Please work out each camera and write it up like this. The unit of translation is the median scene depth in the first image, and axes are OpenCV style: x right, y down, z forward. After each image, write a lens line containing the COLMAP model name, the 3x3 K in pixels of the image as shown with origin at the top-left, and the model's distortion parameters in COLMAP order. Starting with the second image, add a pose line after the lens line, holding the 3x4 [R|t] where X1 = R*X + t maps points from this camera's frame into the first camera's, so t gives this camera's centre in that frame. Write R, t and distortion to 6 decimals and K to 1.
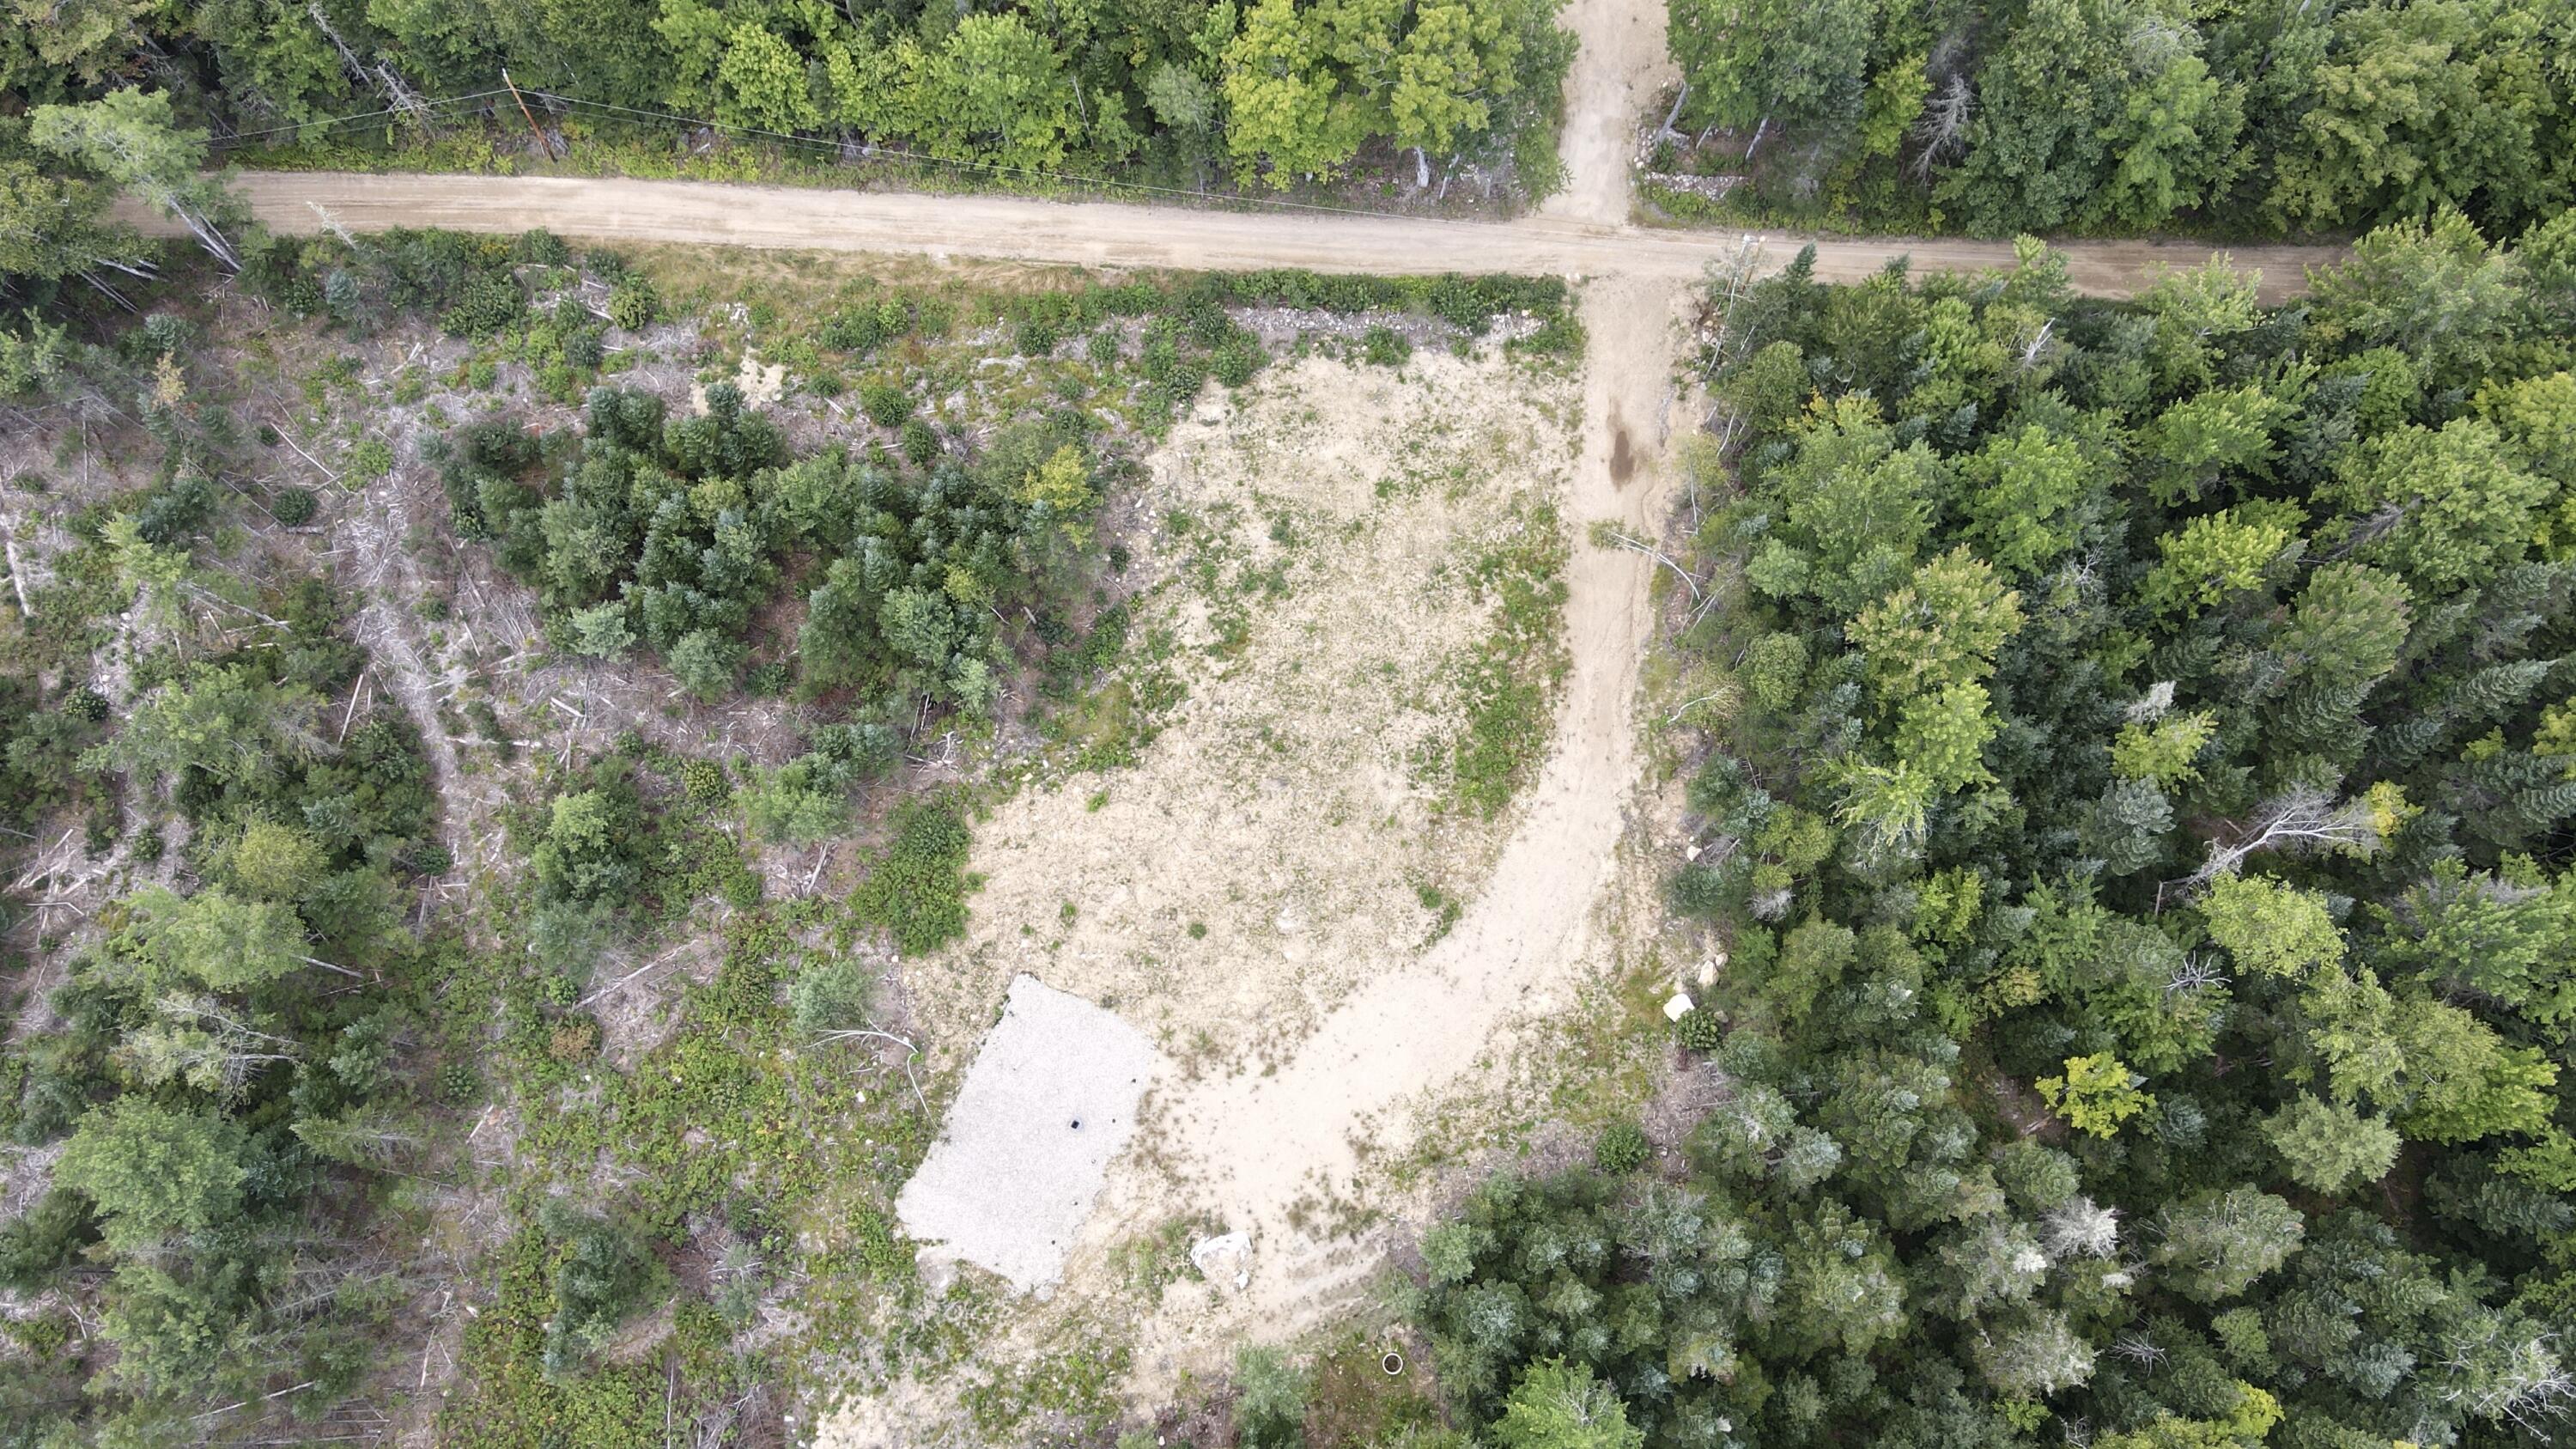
lens RADIAL K [[1888.2, 0, 1281.0], [0, 1888.2, 733.9], [0, 0, 1]] dist [0.007751, 0.026026]
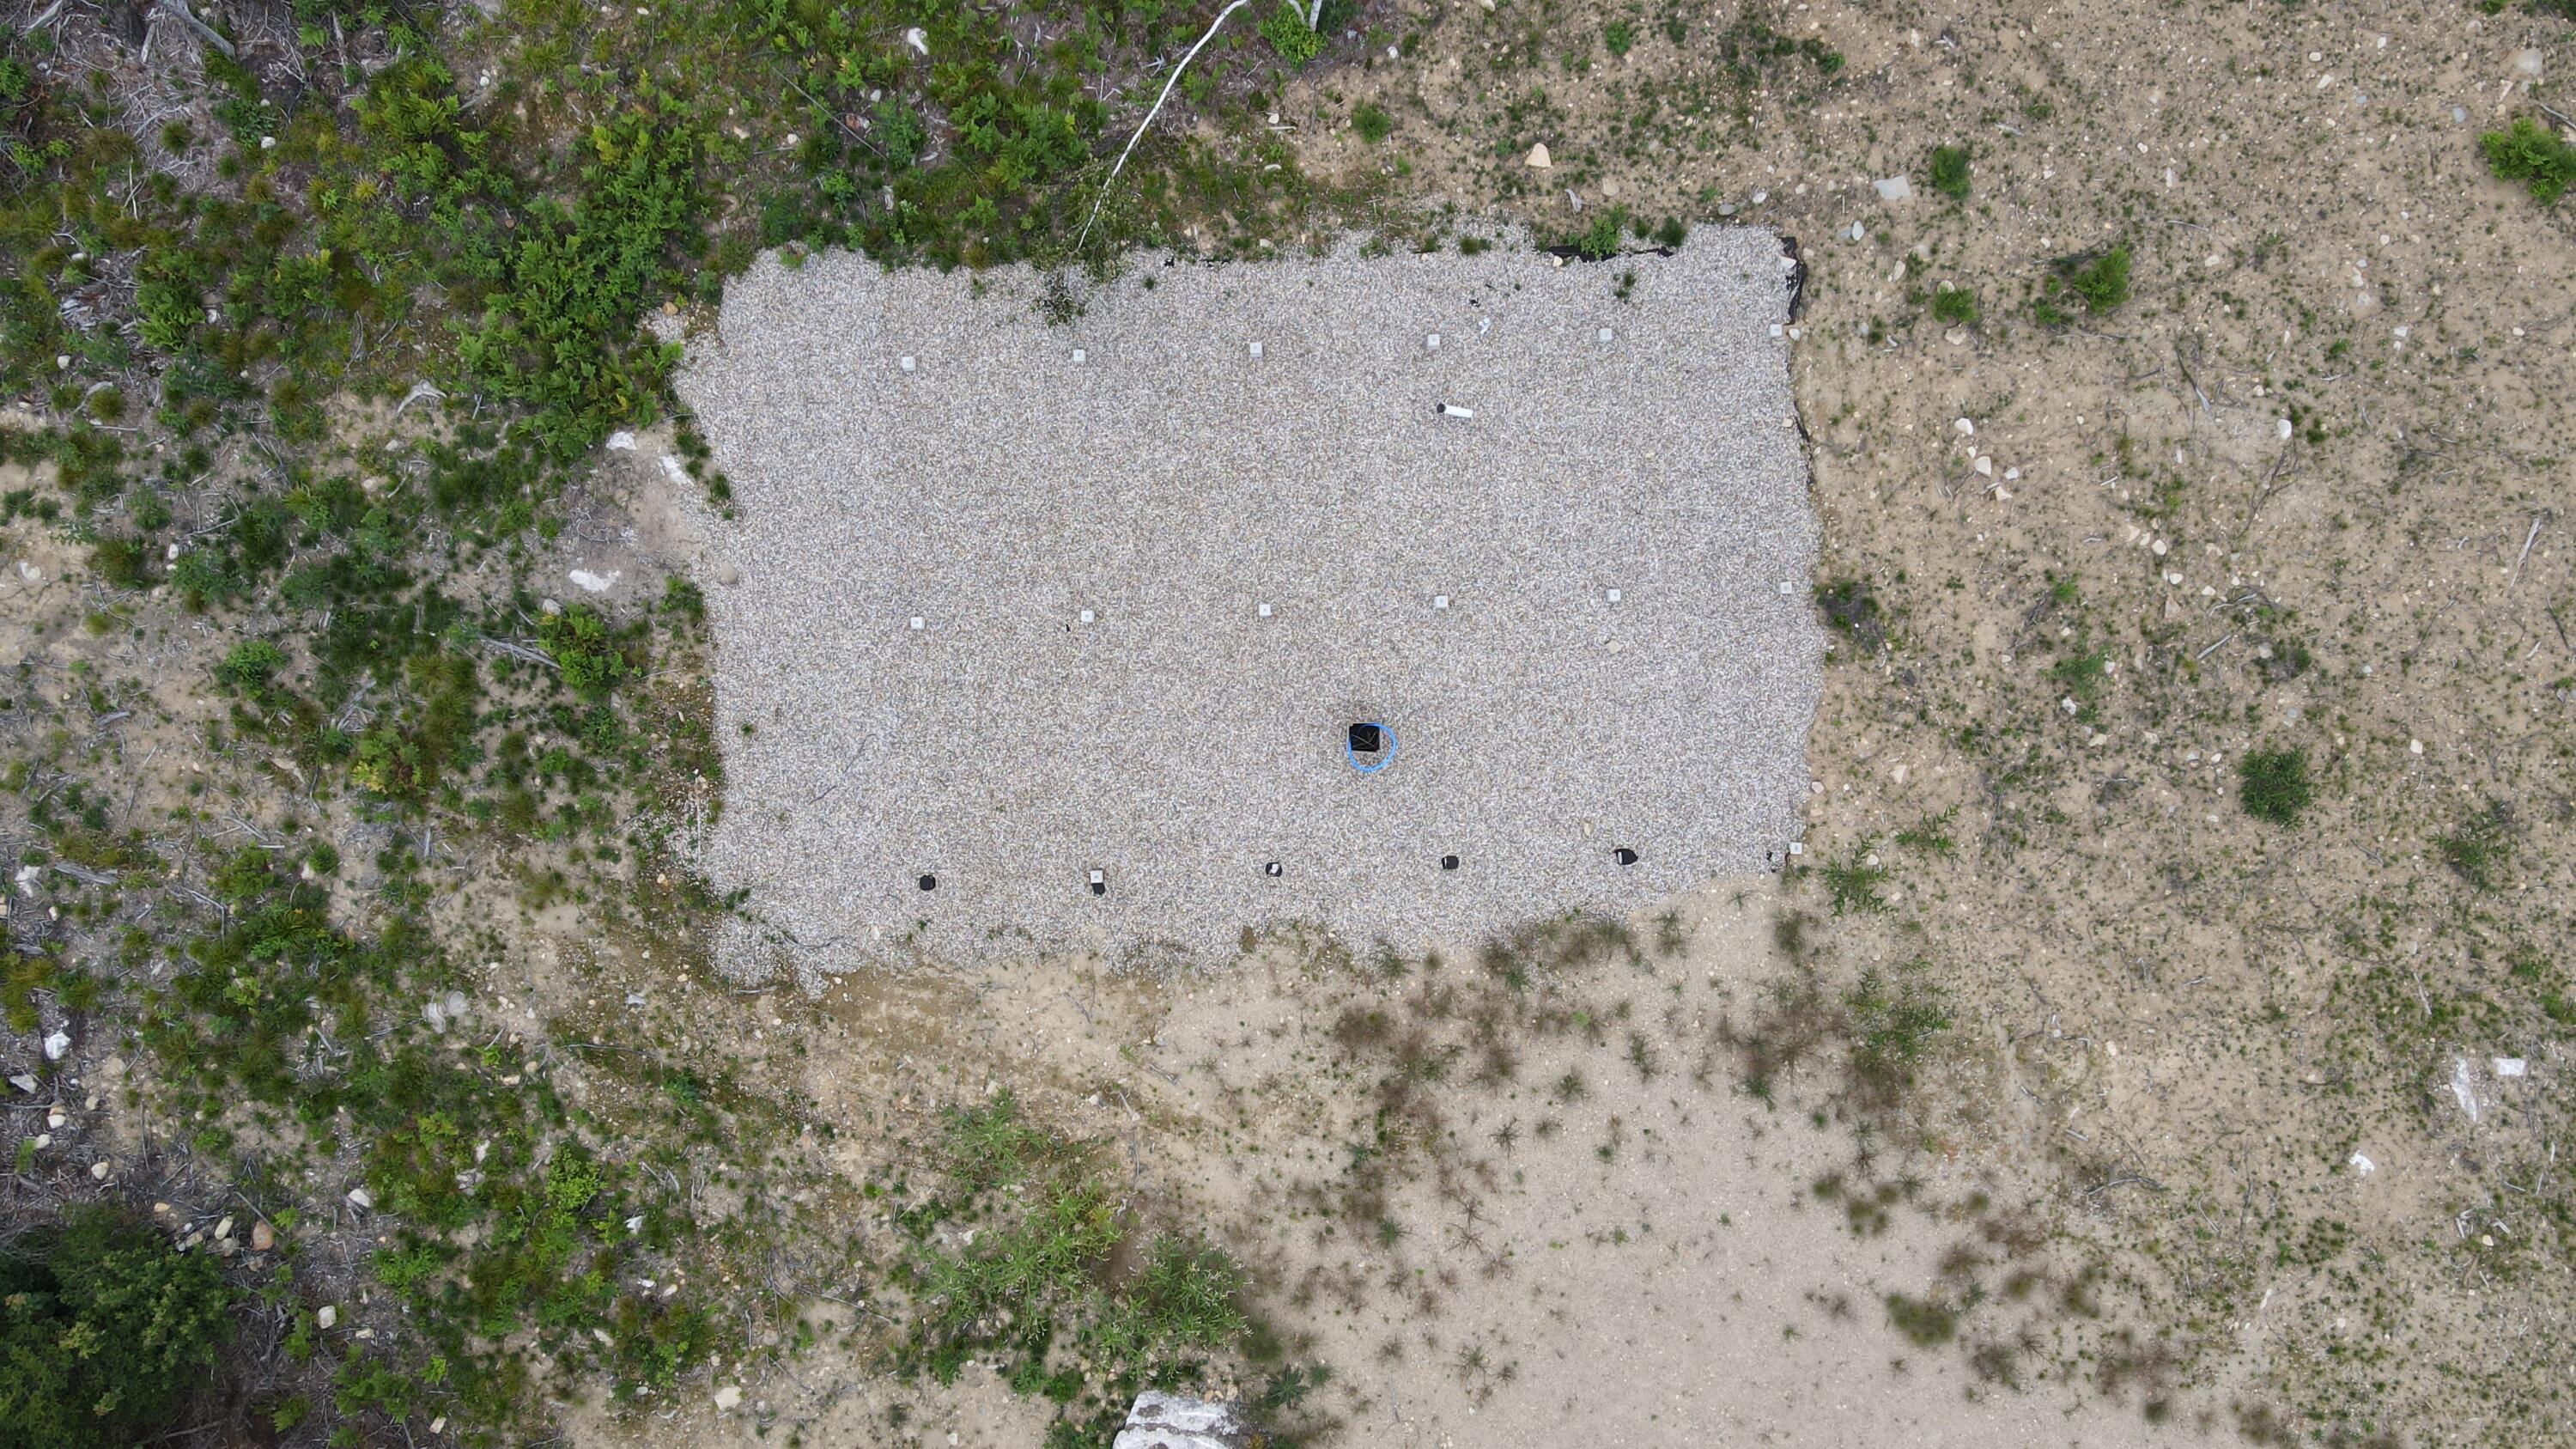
lens RADIAL K [[1888.2, 0, 1290.1], [0, 1888.2, 704.5], [0, 0, 1]] dist [0.007751, 0.026026]
pose [[0.471446, 0.881892, -0.002397, -0.114818], [-0.852576, 0.456466, 0.254466, 0.148041], [0.225506, -0.117923, 0.967079, 0.747644]]
